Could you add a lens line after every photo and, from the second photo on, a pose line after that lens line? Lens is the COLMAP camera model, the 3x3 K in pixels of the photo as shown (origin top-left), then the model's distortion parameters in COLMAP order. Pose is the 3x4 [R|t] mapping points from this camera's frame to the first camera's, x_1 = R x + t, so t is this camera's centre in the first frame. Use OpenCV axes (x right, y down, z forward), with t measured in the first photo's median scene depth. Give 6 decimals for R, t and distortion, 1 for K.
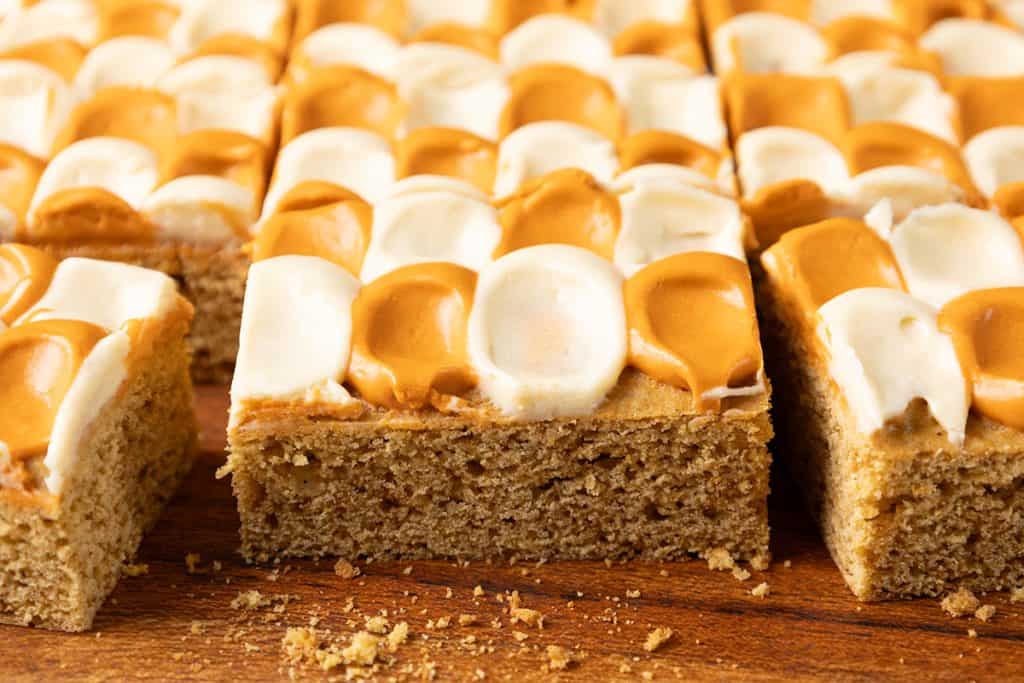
lens RADIAL K [[2343.6, 0, 512.0], [0, 2343.6, 341.5], [0, 0, 1]] dist [-0.018162, 0.111692]
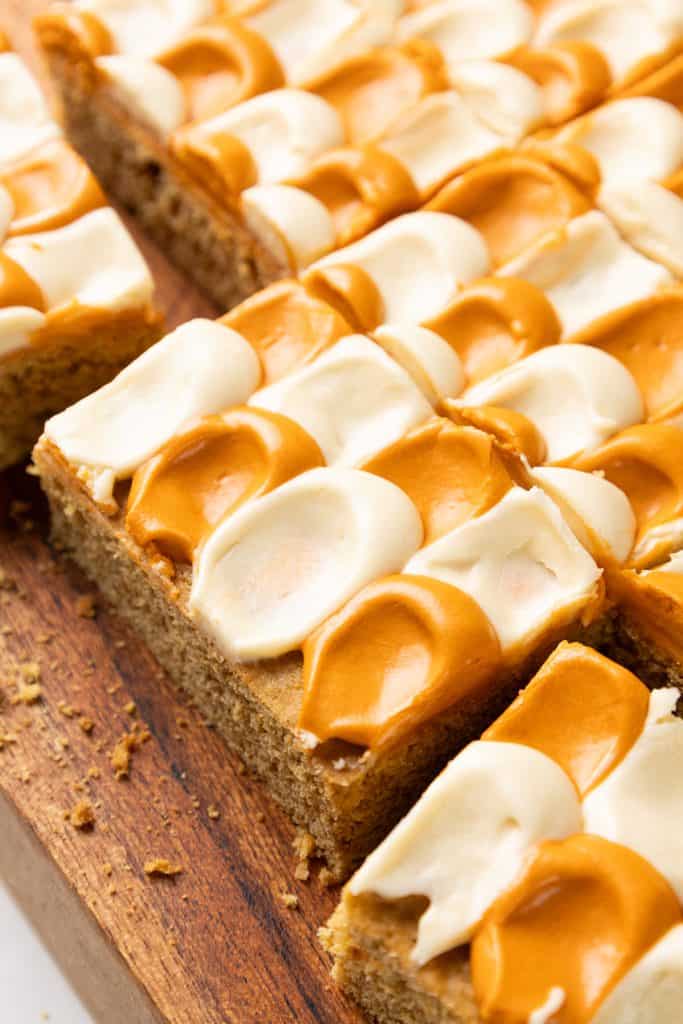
lens RADIAL K [[1962.2, 0, 341.5], [0, 1962.2, 512.0], [0, 0, 1]] dist [-0.047640, -0.099668]
pose [[0.617352, 0.648837, -0.444845, 0.385583], [-0.432027, 0.752190, 0.497558, -0.447156], [0.657442, -0.114983, 0.744680, 0.403931]]
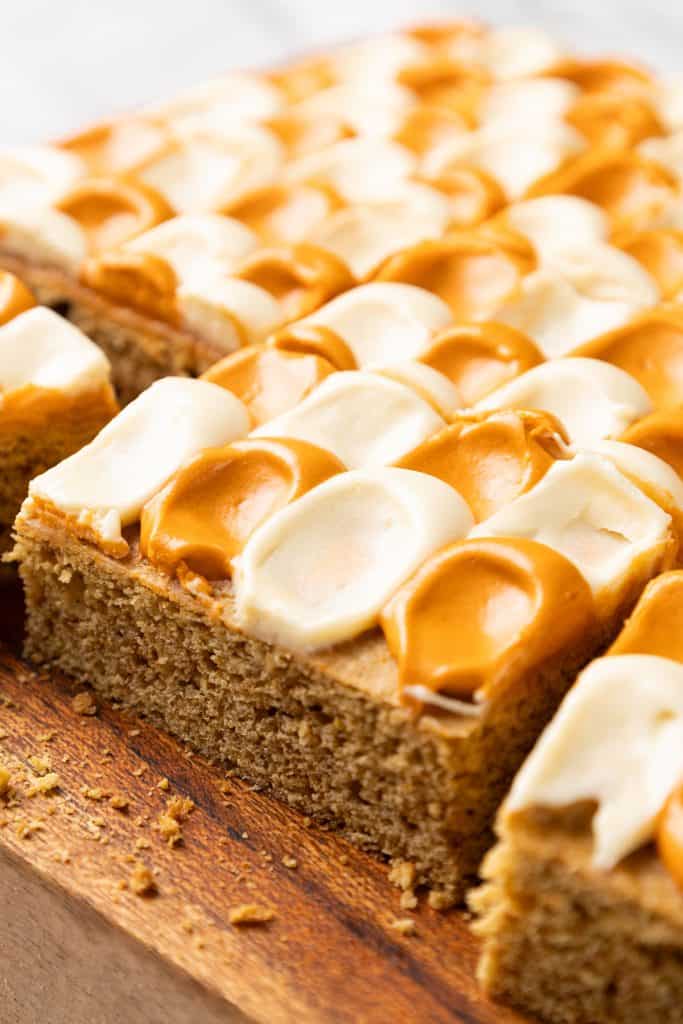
lens RADIAL K [[2343.6, 0, 341.5], [0, 2343.6, 512.0], [0, 0, 1]] dist [-0.018162, 0.111692]
pose [[0.776254, 0.382378, -0.501215, 0.463134], [-0.368347, 0.920321, 0.131640, -0.140058], [0.511615, 0.082435, 0.855251, 0.231847]]
